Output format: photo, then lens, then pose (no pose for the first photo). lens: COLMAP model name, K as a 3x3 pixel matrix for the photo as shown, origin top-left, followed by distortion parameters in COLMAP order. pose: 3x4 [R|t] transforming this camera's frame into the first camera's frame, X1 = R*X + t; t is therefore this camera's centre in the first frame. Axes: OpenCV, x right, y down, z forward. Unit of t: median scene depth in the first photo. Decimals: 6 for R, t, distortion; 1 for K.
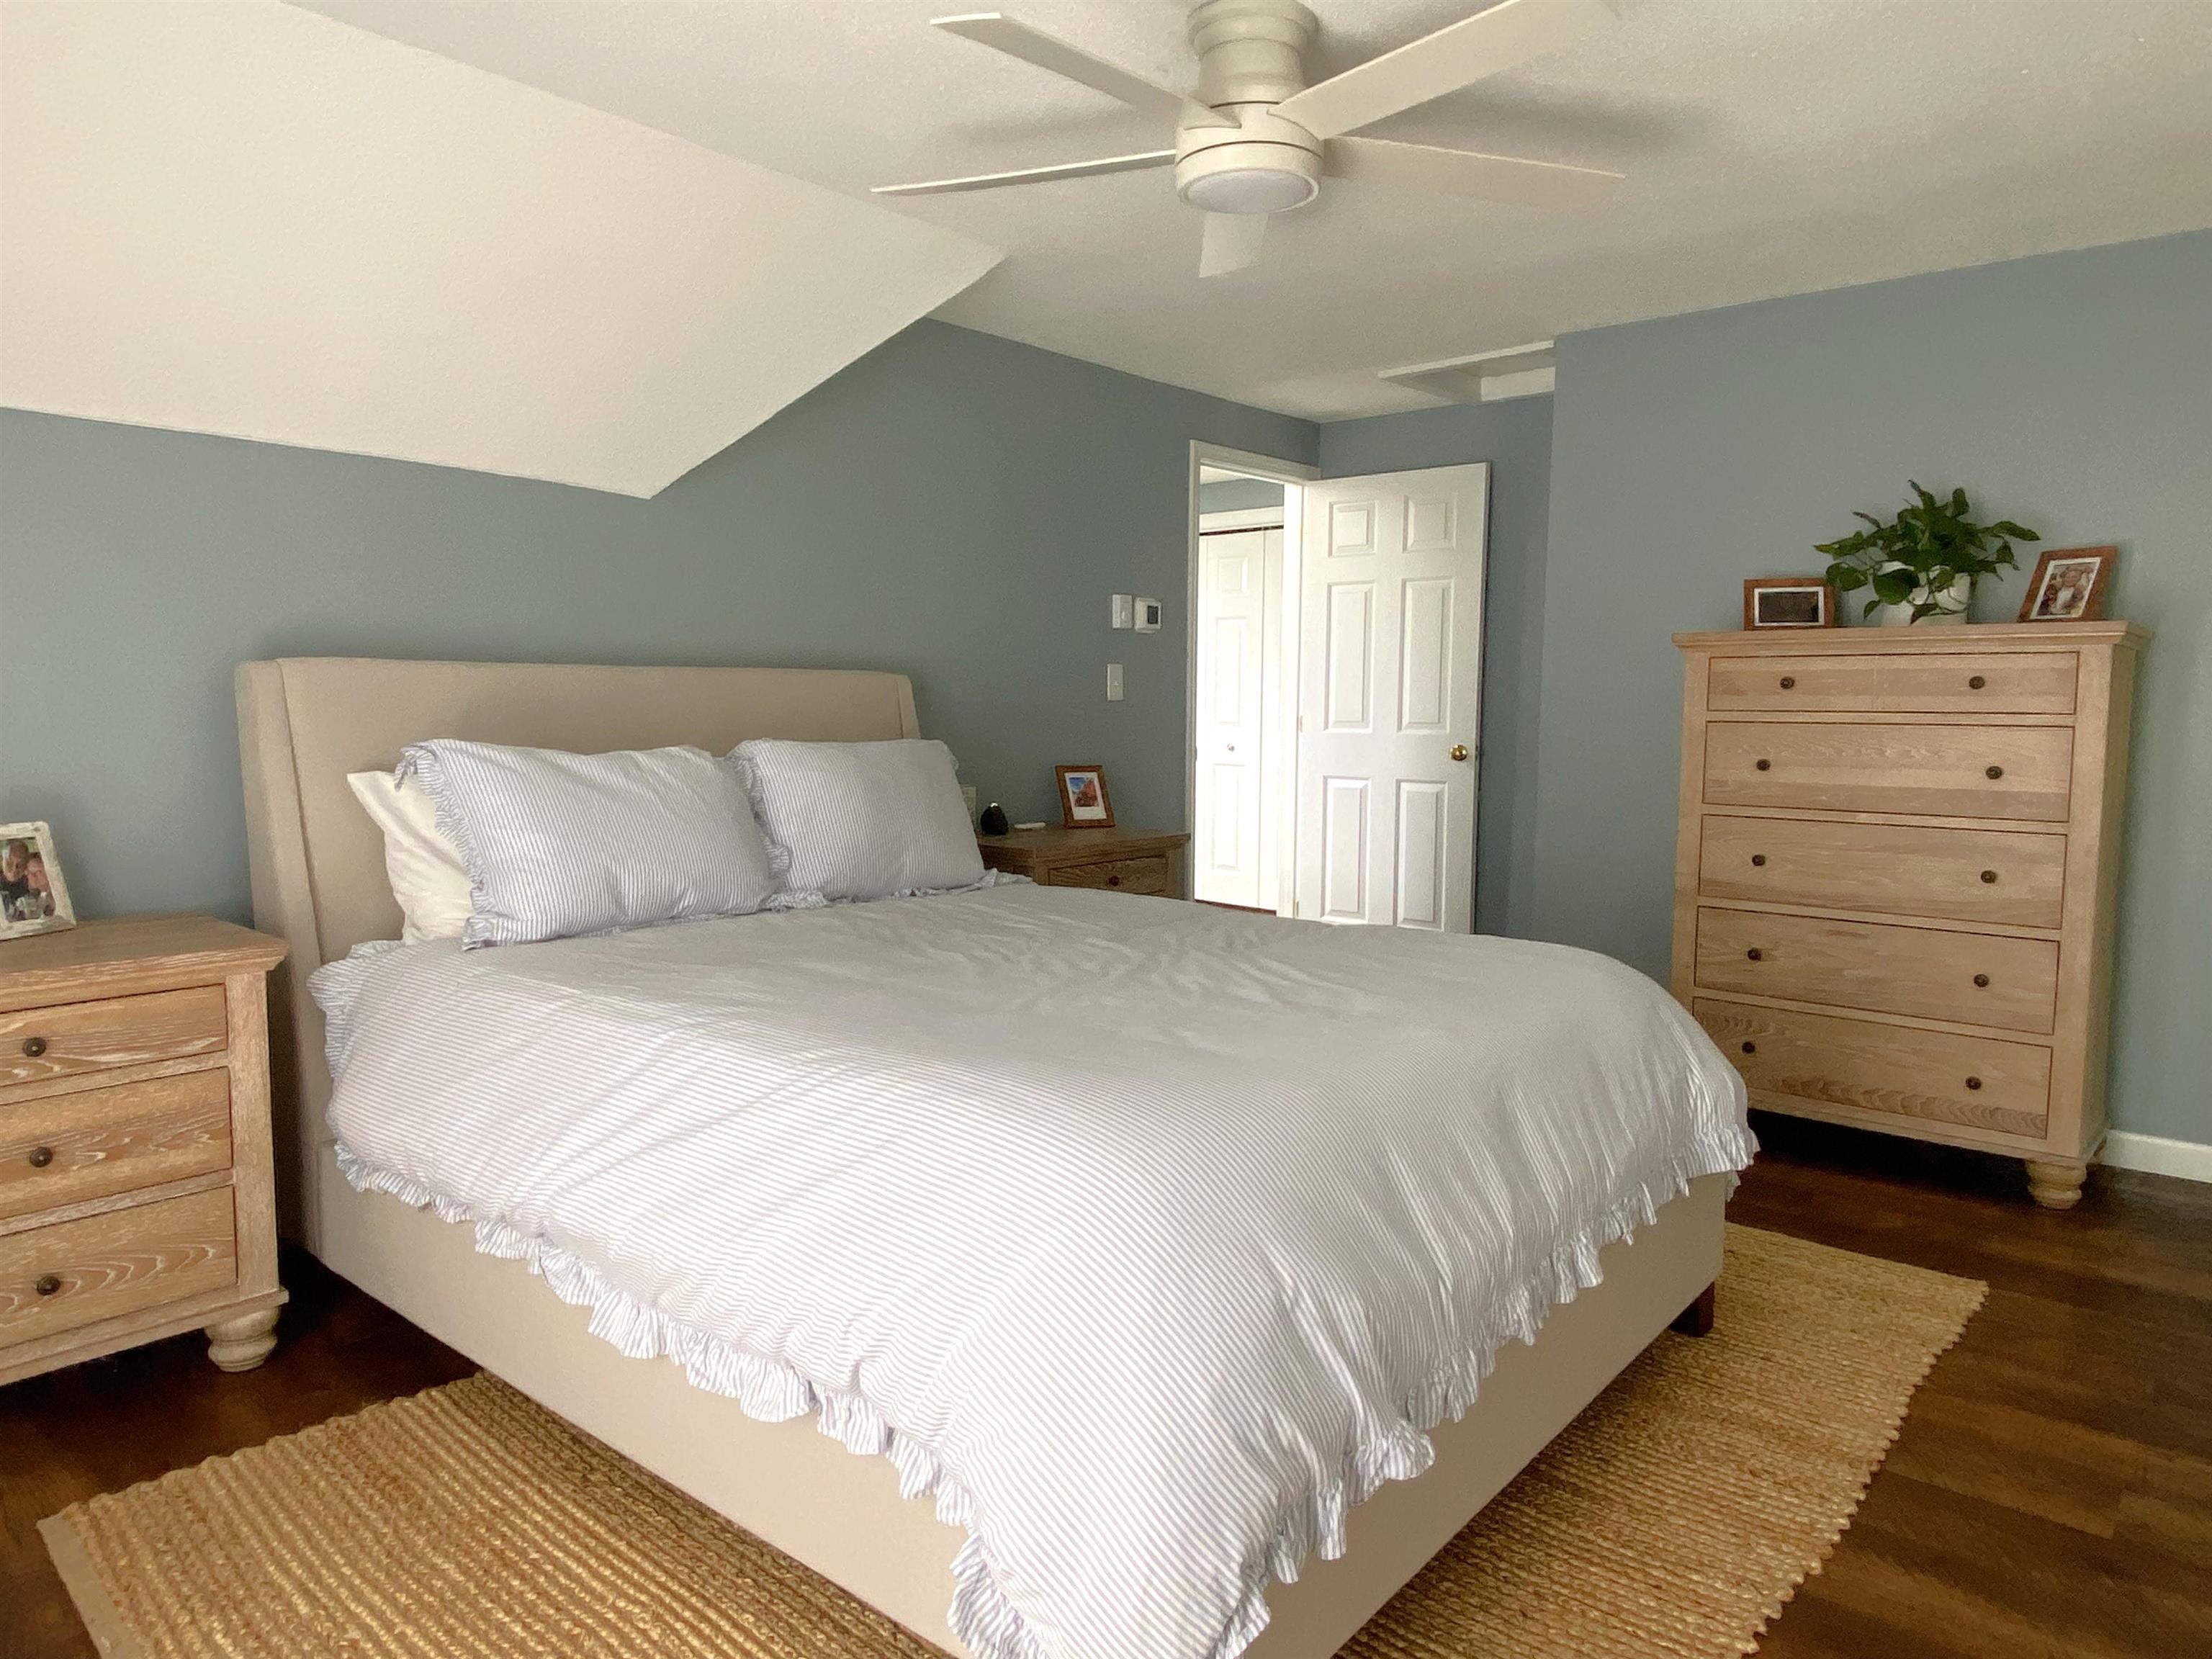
lens RADIAL K [[1392.6, 0, 1106.0], [0, 1392.6, 829.5], [0, 0, 1]] dist [0.001004, -0.000344]
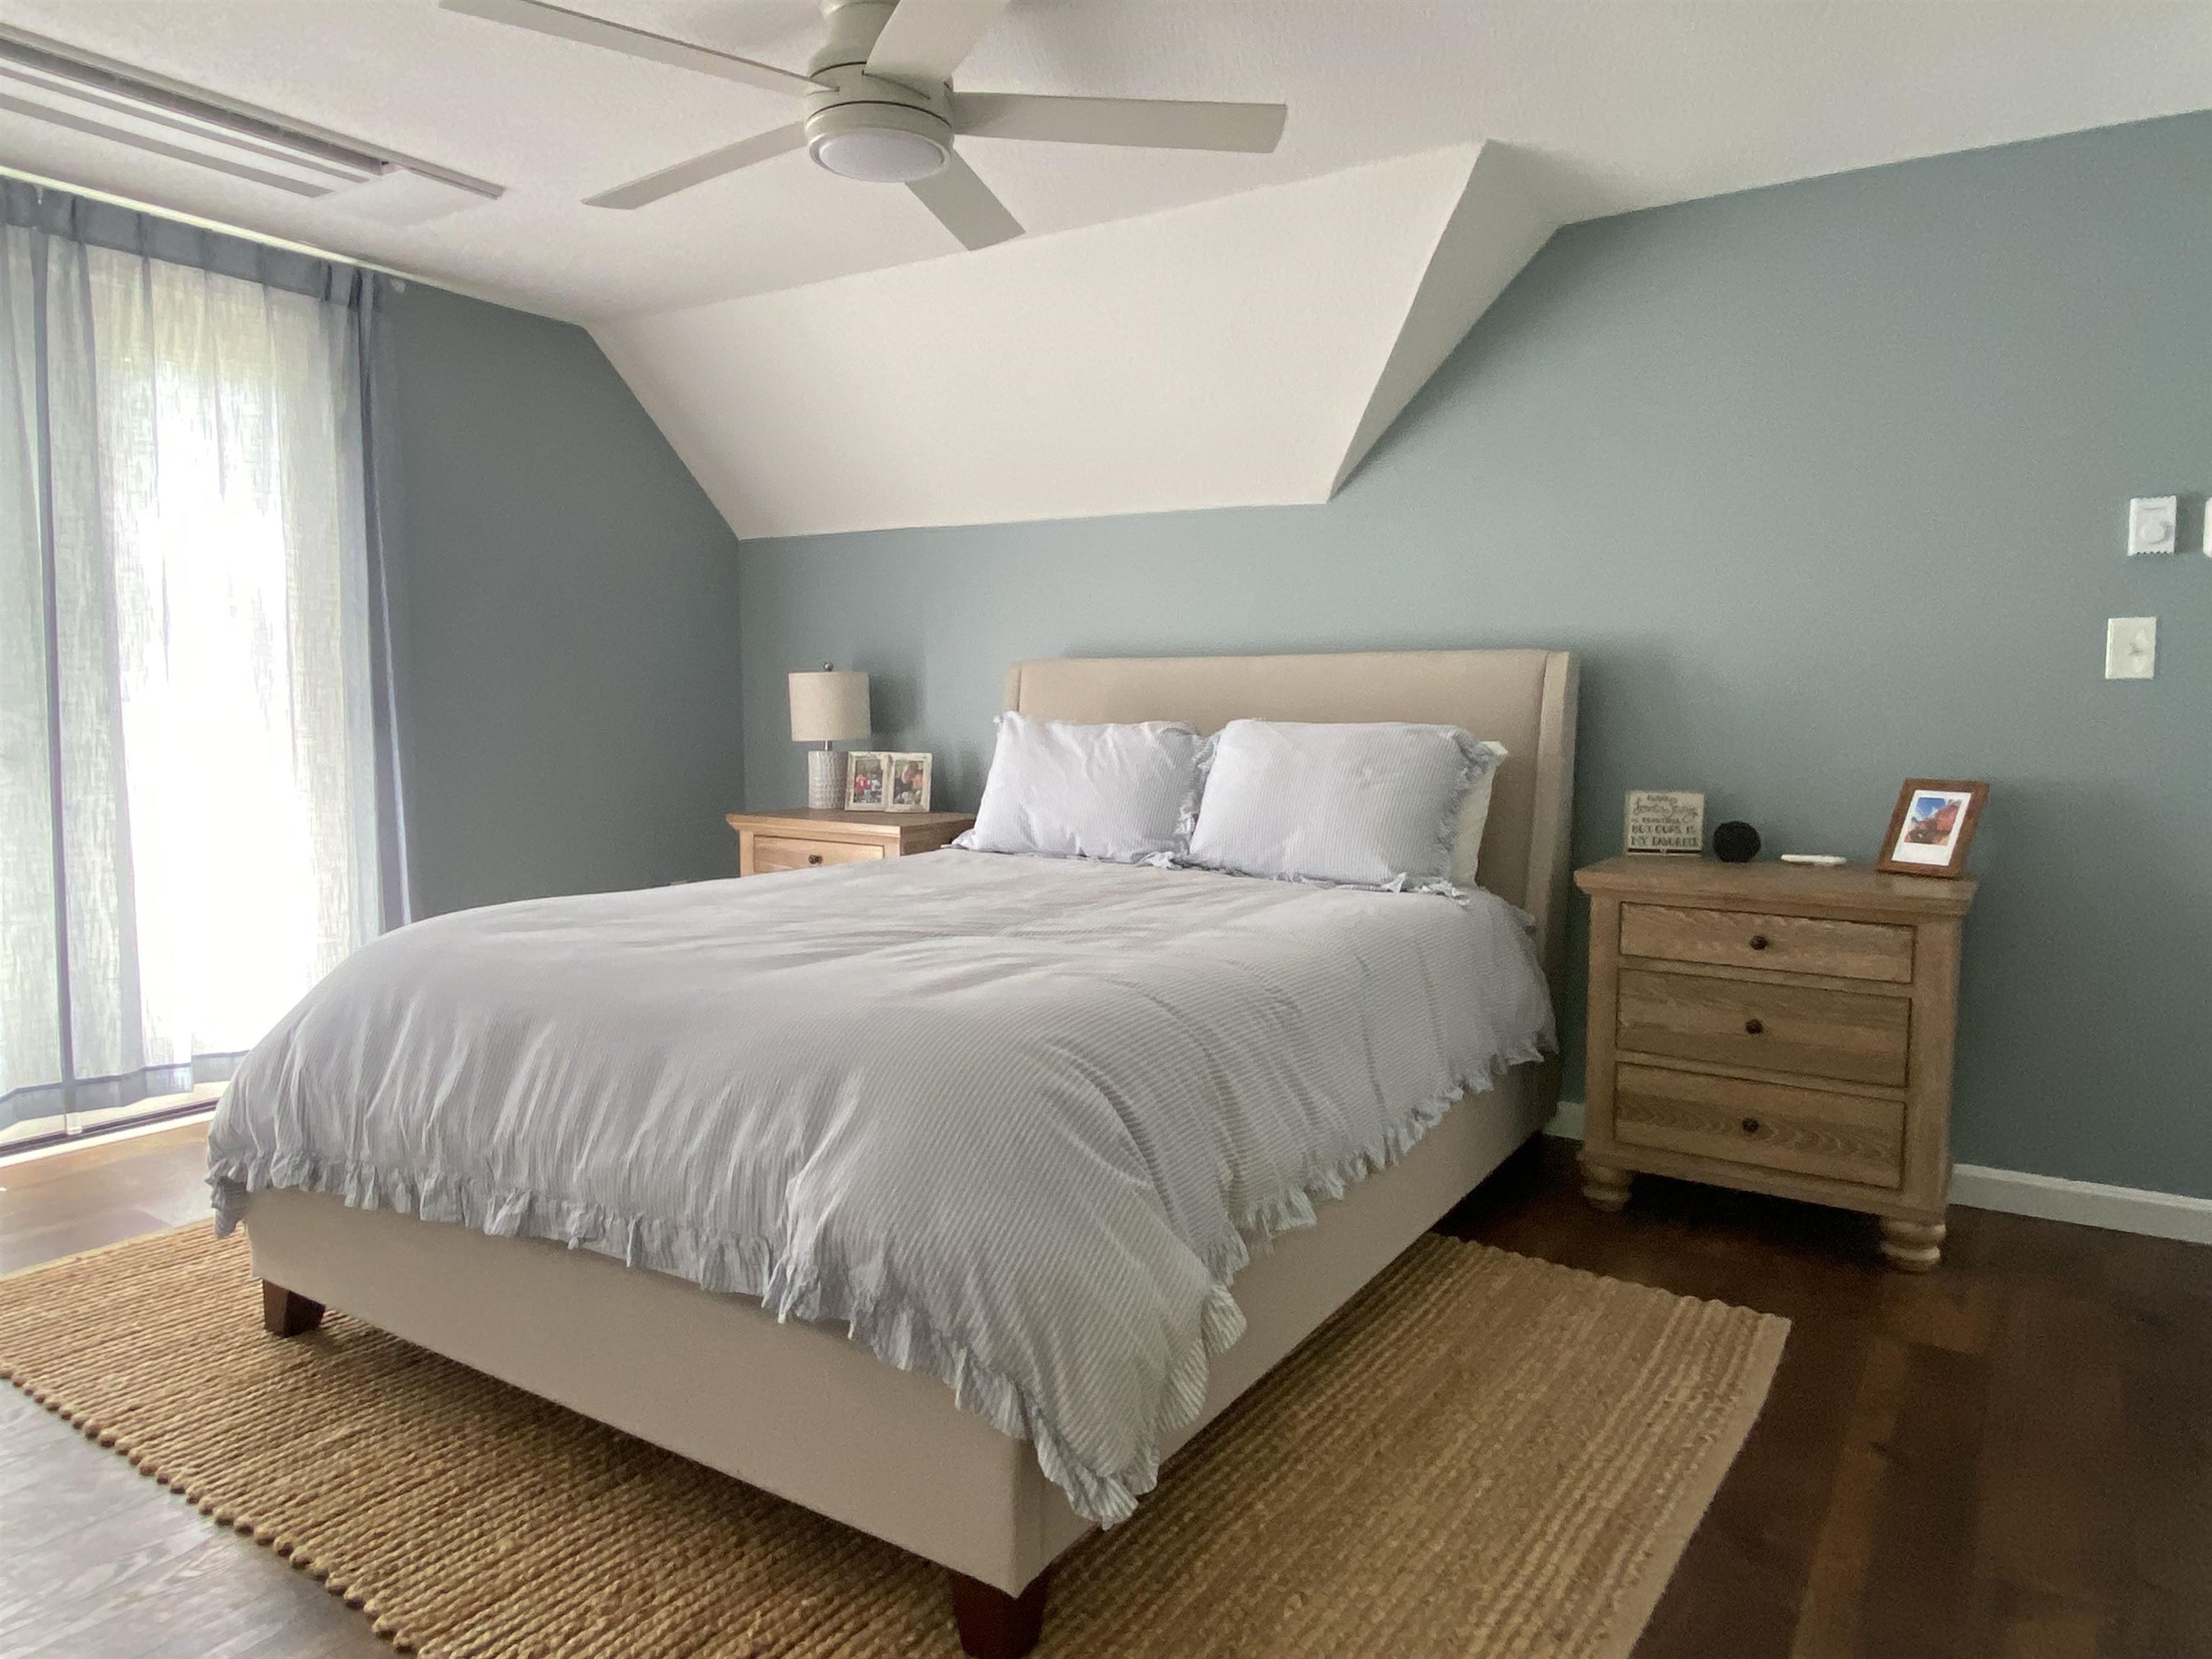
lens RADIAL K [[1392.6, 0, 1106.0], [0, 1392.6, 829.5], [0, 0, 1]] dist [0.001004, -0.000344]
pose [[0.123943, 0.084210, -0.988710, 0.275492], [-0.096700, 0.992675, 0.072426, -0.015728], [0.987566, 0.086632, 0.131178, 0.256596]]
